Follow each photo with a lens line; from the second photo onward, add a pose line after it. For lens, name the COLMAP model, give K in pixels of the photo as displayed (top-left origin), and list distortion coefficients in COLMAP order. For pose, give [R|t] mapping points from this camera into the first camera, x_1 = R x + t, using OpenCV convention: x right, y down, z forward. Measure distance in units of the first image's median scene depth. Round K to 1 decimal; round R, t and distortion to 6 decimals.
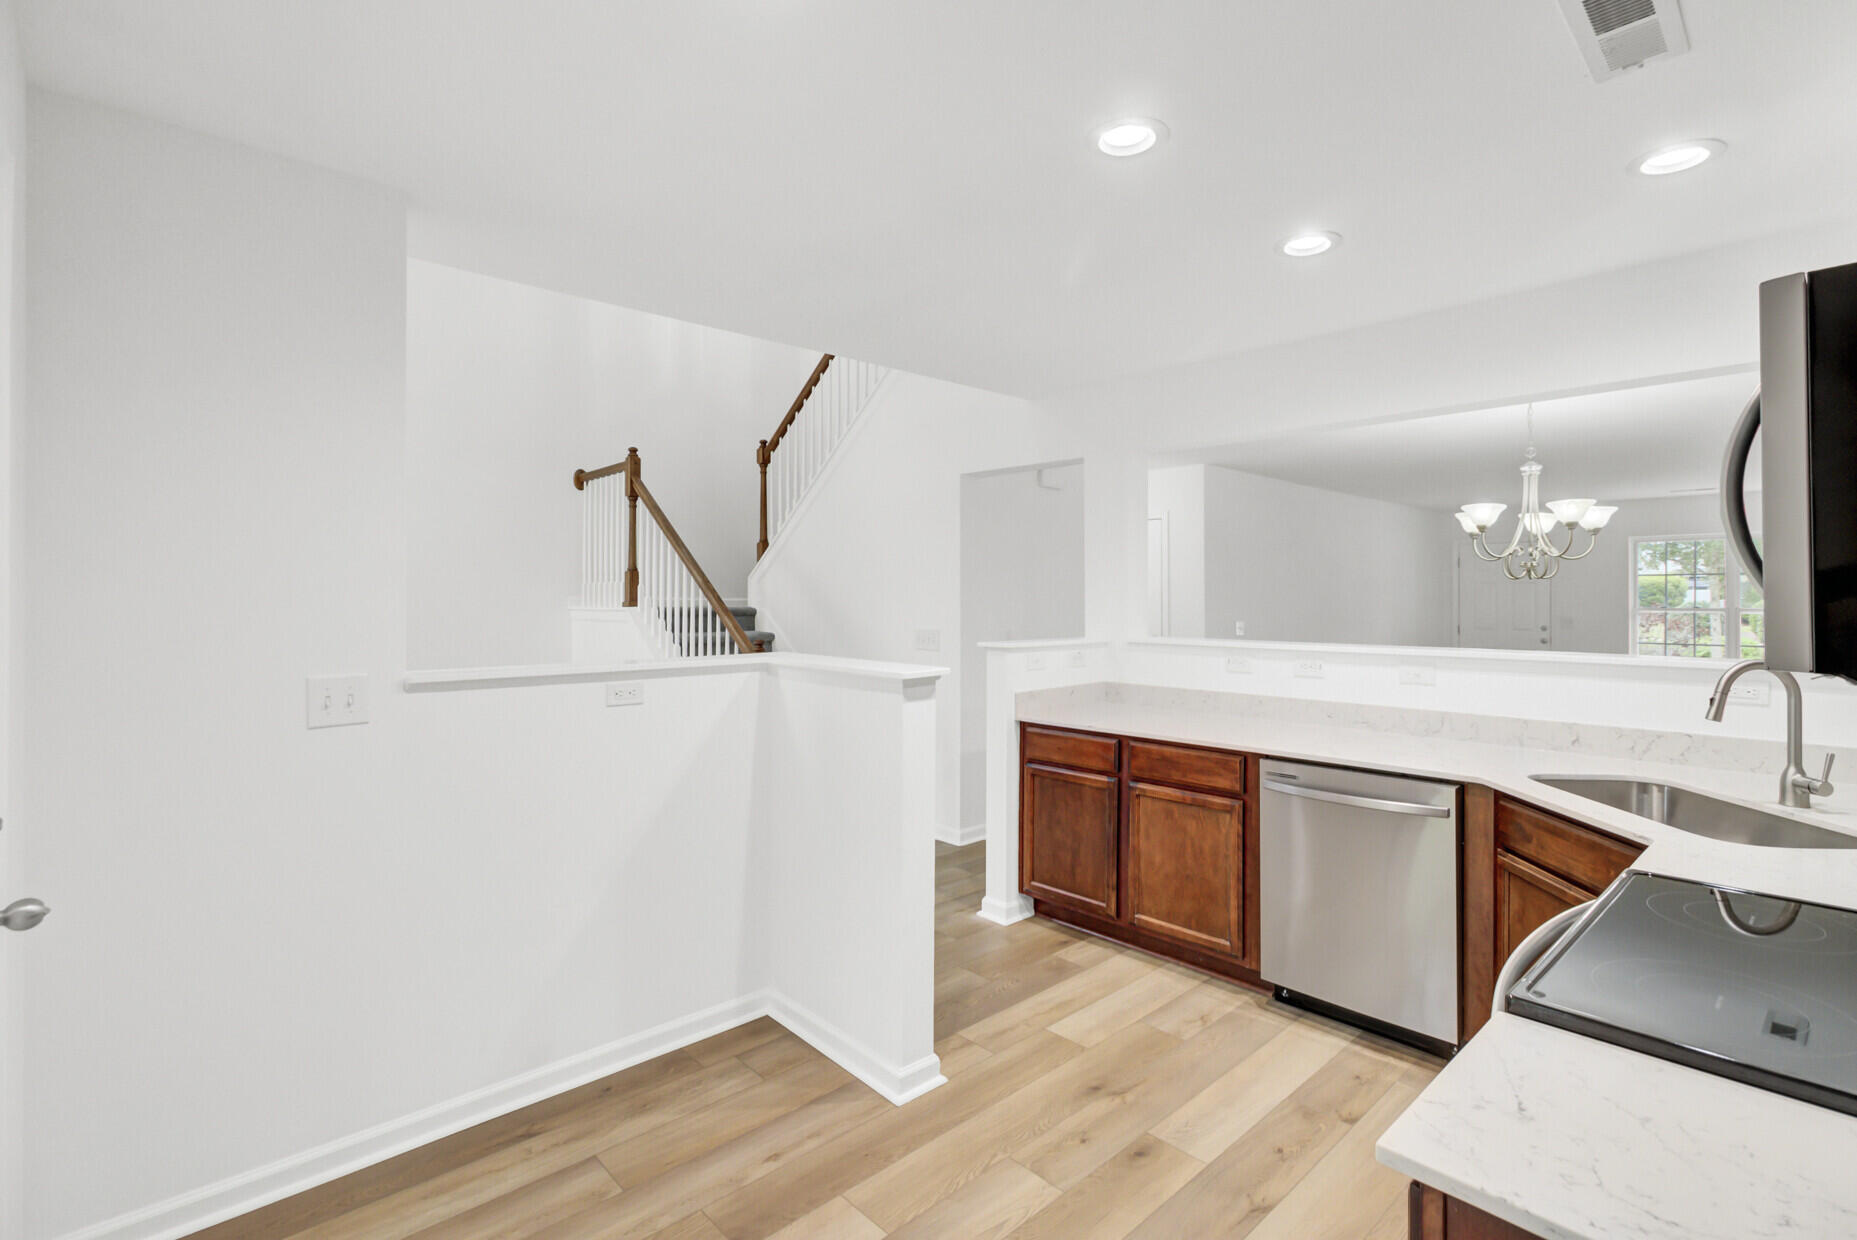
lens RADIAL K [[852.7, 0, 934.0], [0, 852.7, 601.5], [0, 0, 1]] dist [-0.001502, 0.010968]
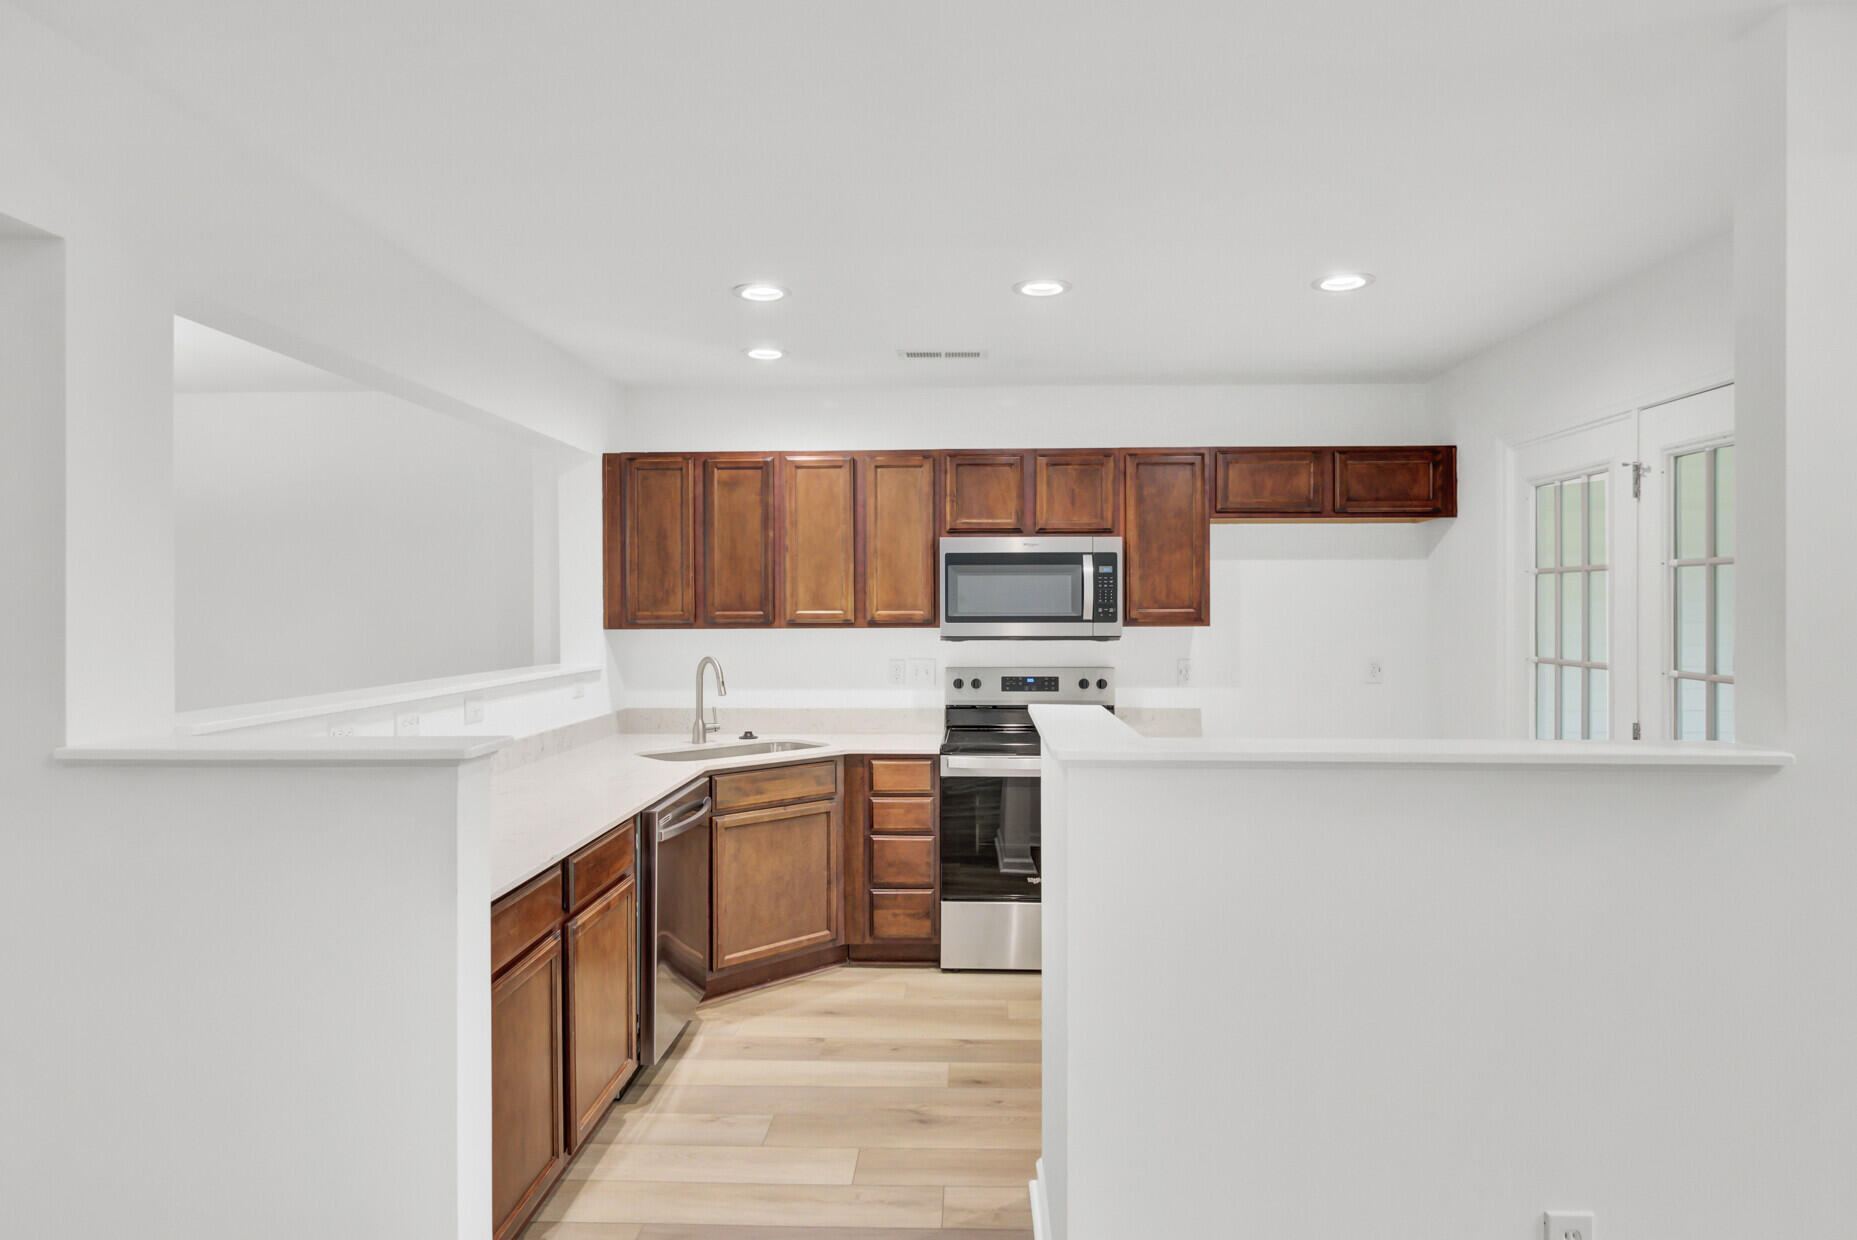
lens RADIAL K [[1124.0, 0, 910.6], [0, 1124.0, 612.0], [0, 0, 1]] dist [0.043024, -0.000062]
pose [[-0.704389, 0.000423, 0.709814, -0.651902], [0.006139, 0.999966, 0.005497, -0.021962], [-0.709787, 0.008229, -0.704368, 1.723547]]
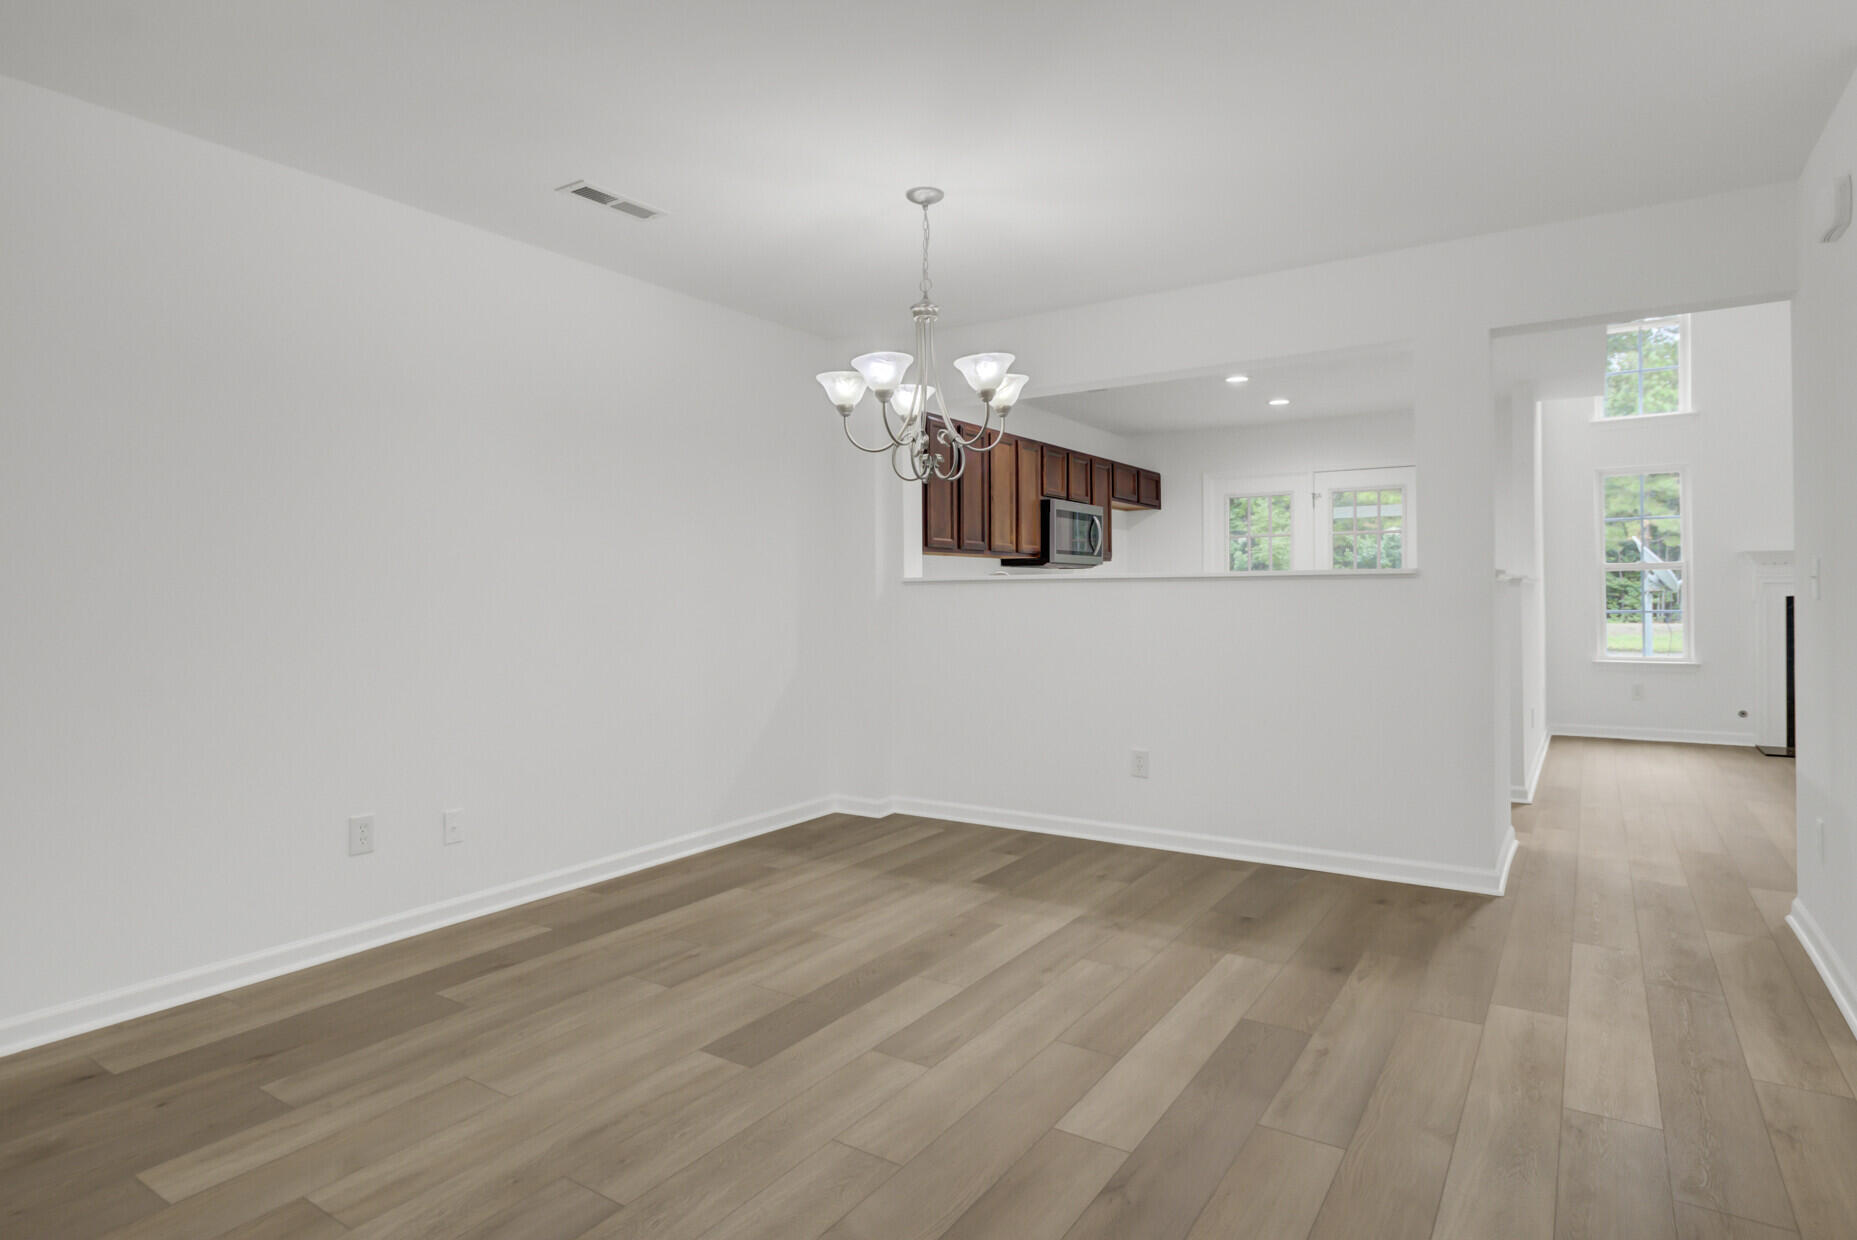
lens RADIAL K [[1015.3, 0, 930.5], [0, 1015.3, 592.7], [0, 0, 1]] dist [0.022855, -0.000184]
pose [[-0.970355, 0.006328, -0.241602, 1.380253], [0.006723, 0.999977, -0.000811, 0.097065], [0.241591, -0.002411, -0.970375, 2.760302]]
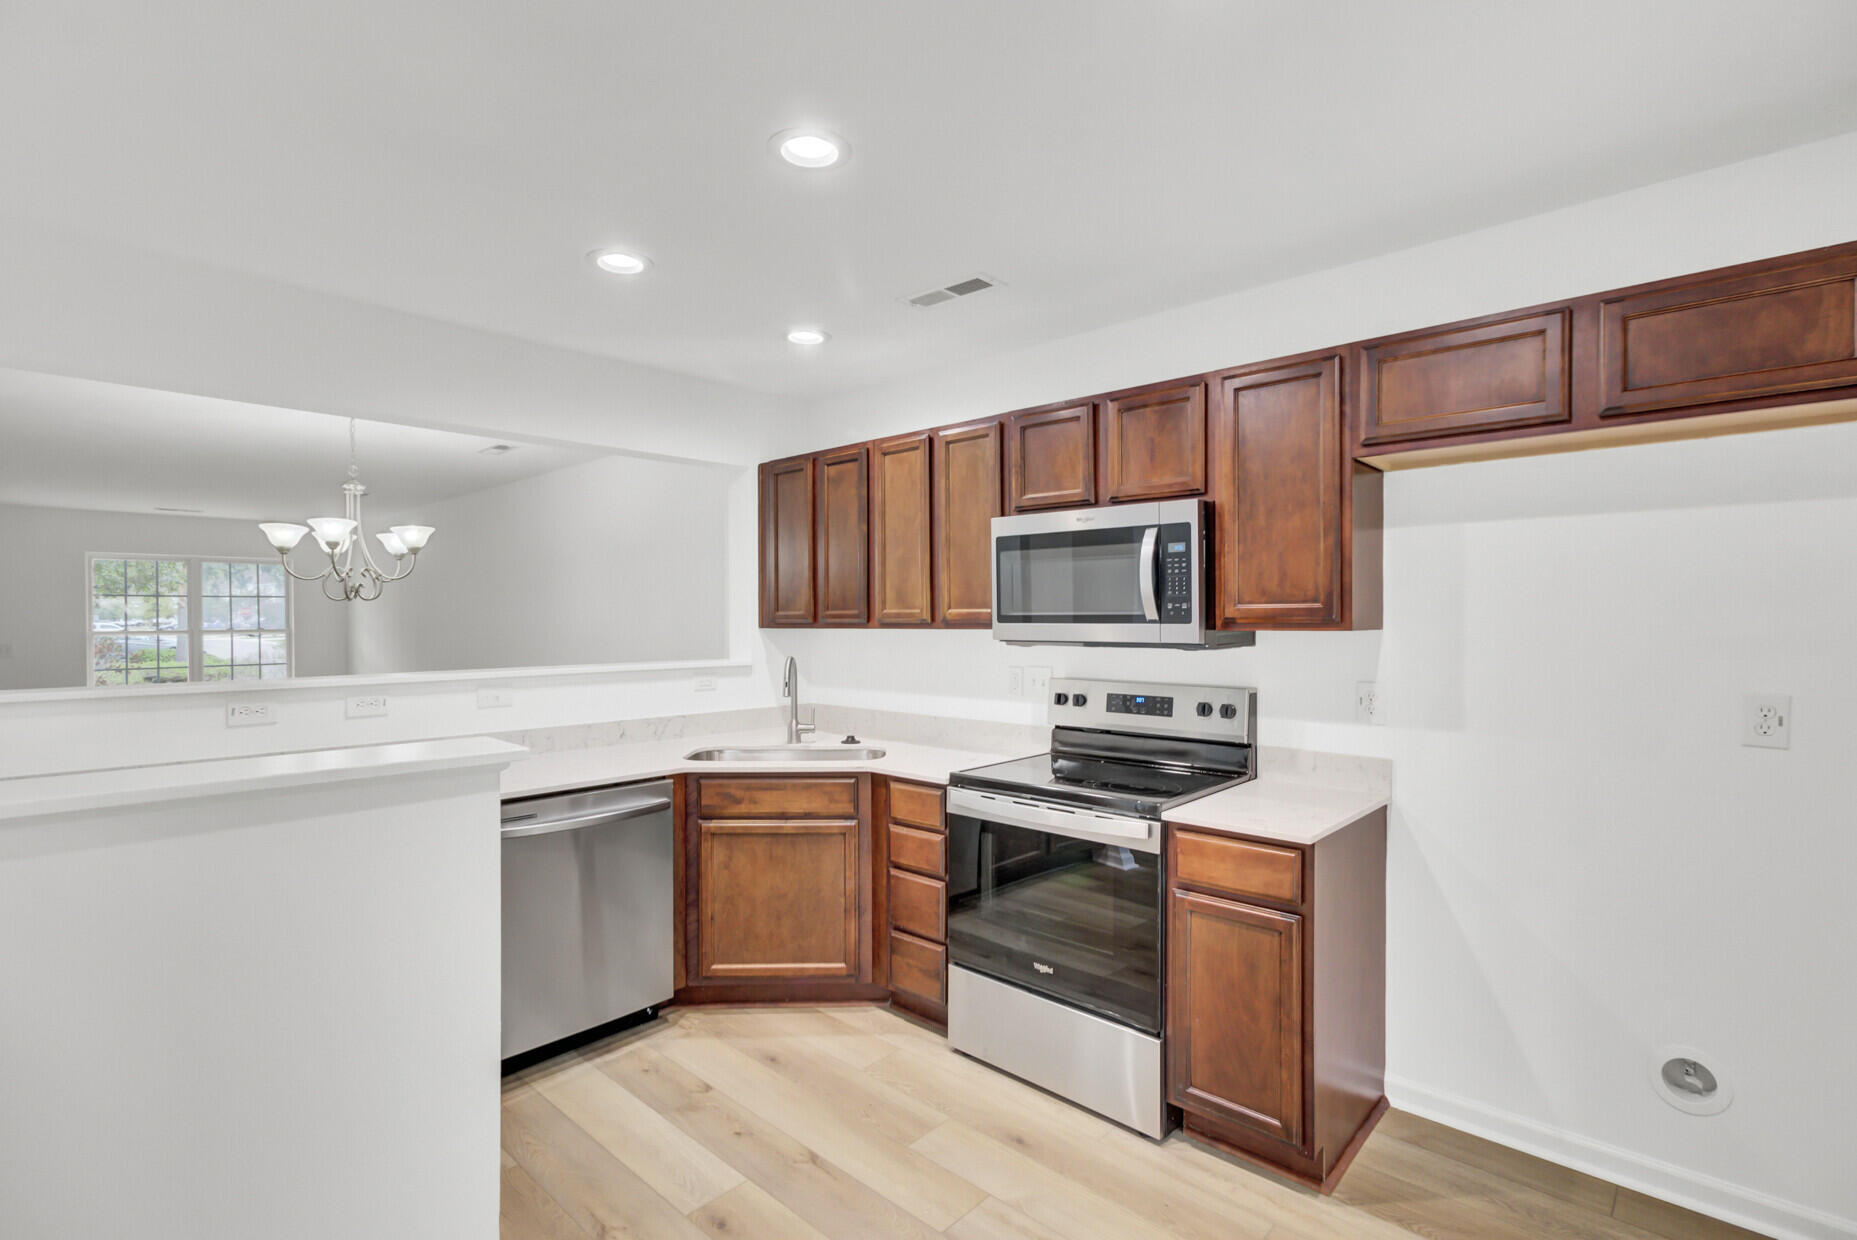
lens RADIAL K [[897.3, 0, 904.3], [0, 897.3, 623.7], [0, 0, 1]] dist [-0.001066, 0.014855]
pose [[-0.061324, -0.006878, 0.998094, -0.578446], [0.007721, 0.999943, 0.007365, -0.004529], [-0.998088, 0.008158, -0.061268, 0.675914]]
